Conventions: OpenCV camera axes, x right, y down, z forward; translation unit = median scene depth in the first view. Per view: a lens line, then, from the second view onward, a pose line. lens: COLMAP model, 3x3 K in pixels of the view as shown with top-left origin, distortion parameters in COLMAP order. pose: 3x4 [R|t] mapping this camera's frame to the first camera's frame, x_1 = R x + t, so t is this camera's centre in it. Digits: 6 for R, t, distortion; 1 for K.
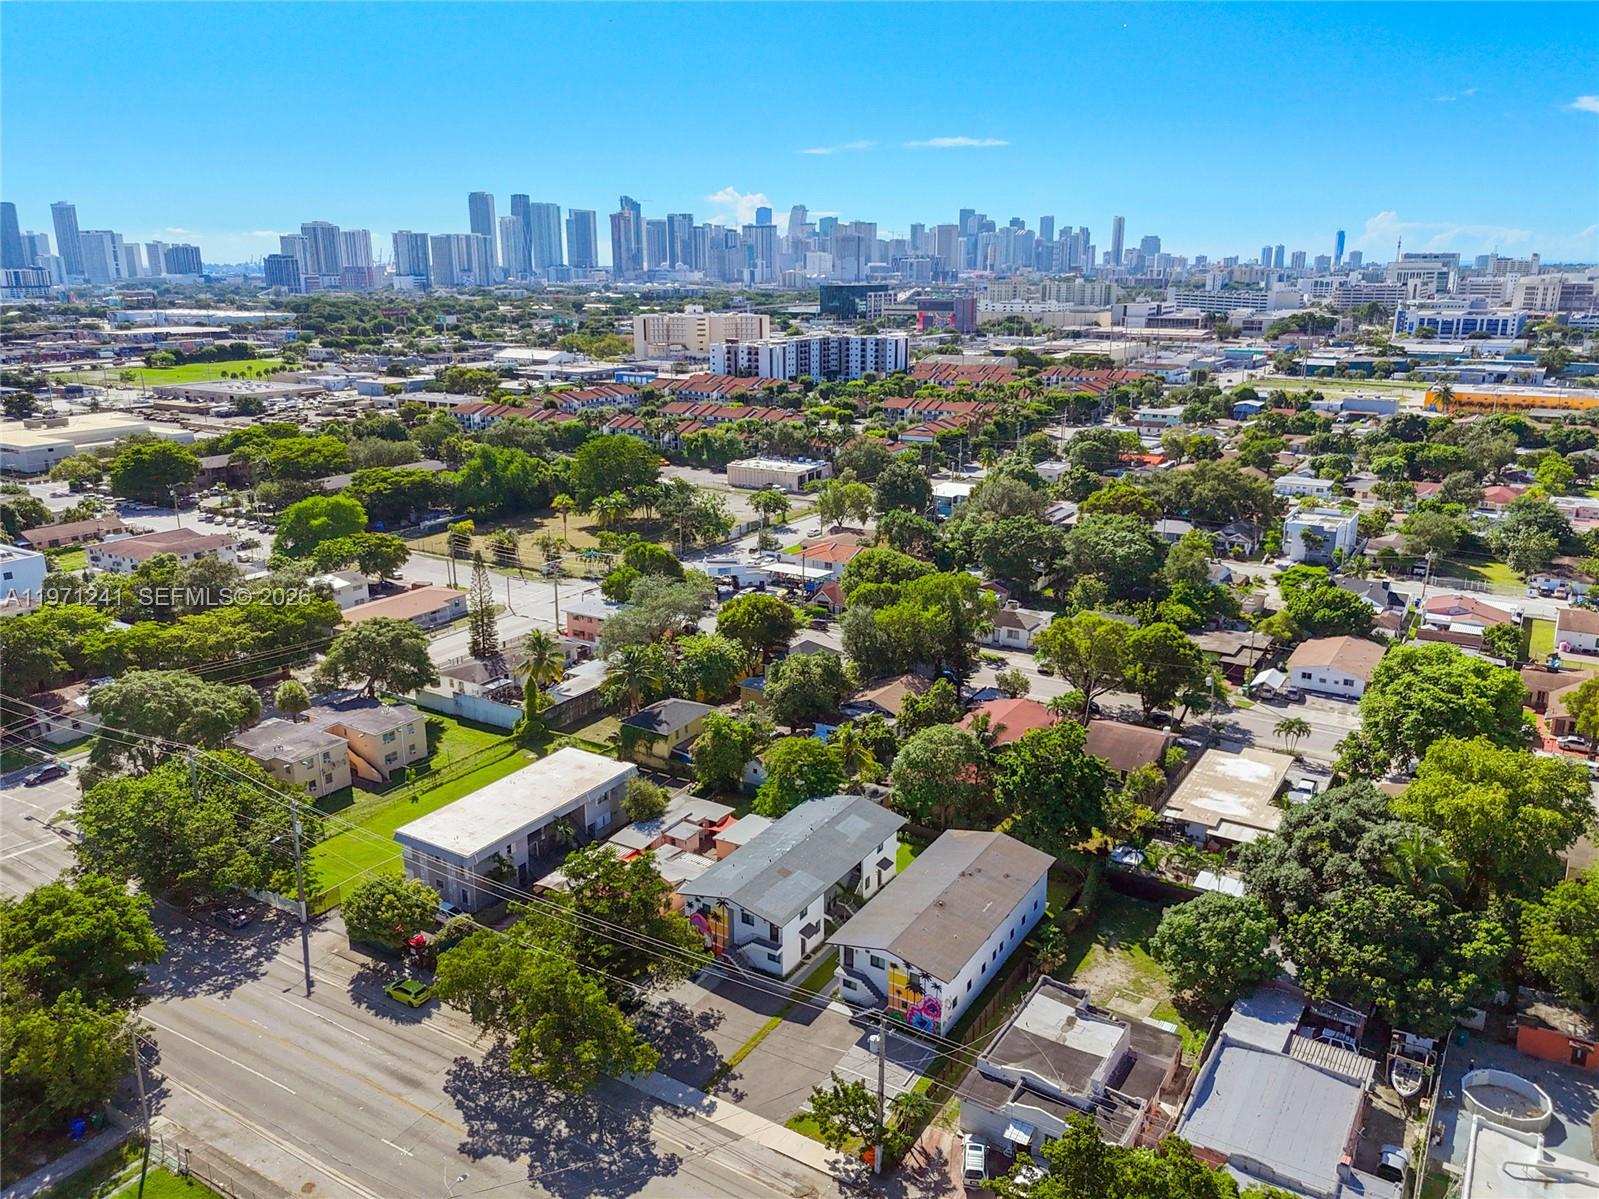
lens RADIAL K [[1205.1, 0, 790.4], [0, 1205.1, 601.5], [0, 0, 1]] dist [0.045196, -0.028550]
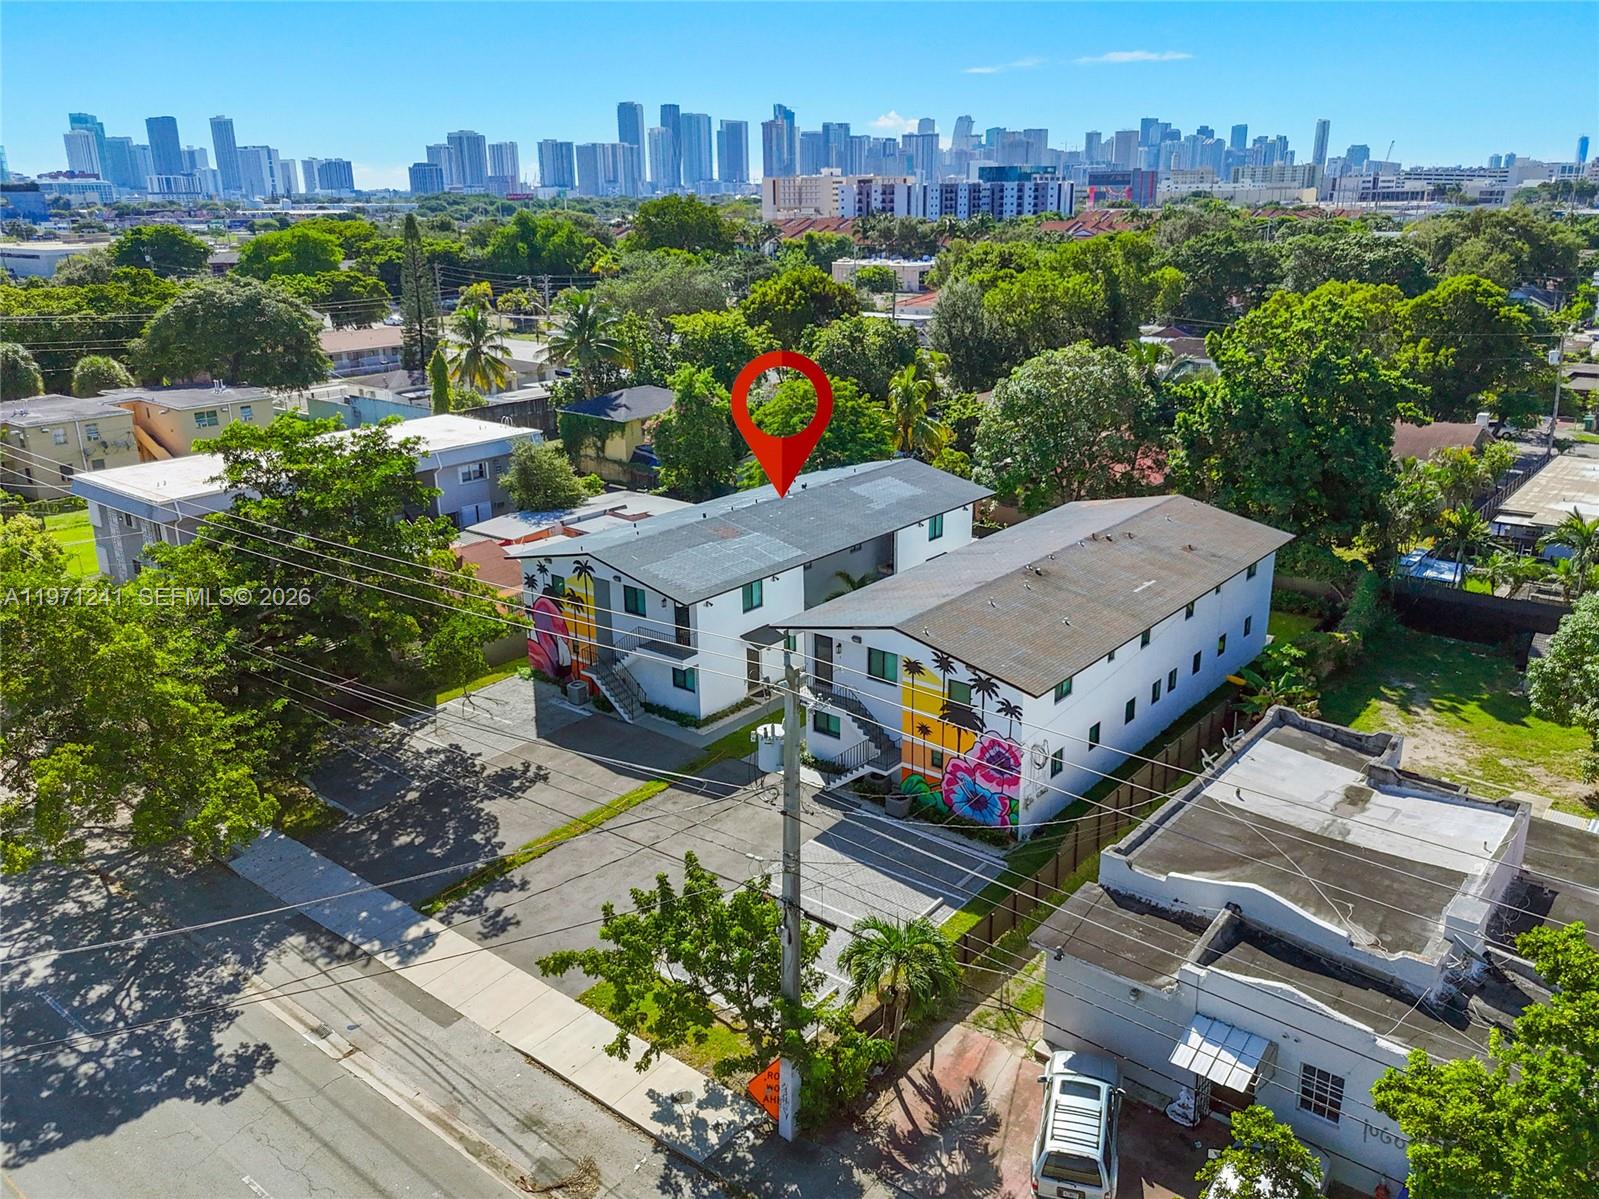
lens RADIAL K [[1205.1, 0, 790.4], [0, 1205.1, 601.5], [0, 0, 1]] dist [0.045196, -0.028550]
pose [[0.990981, 0.024887, -0.131668, 0.094843], [-0.020333, 0.999152, 0.035815, 0.254829], [0.132447, -0.032815, 0.990647, 0.553557]]
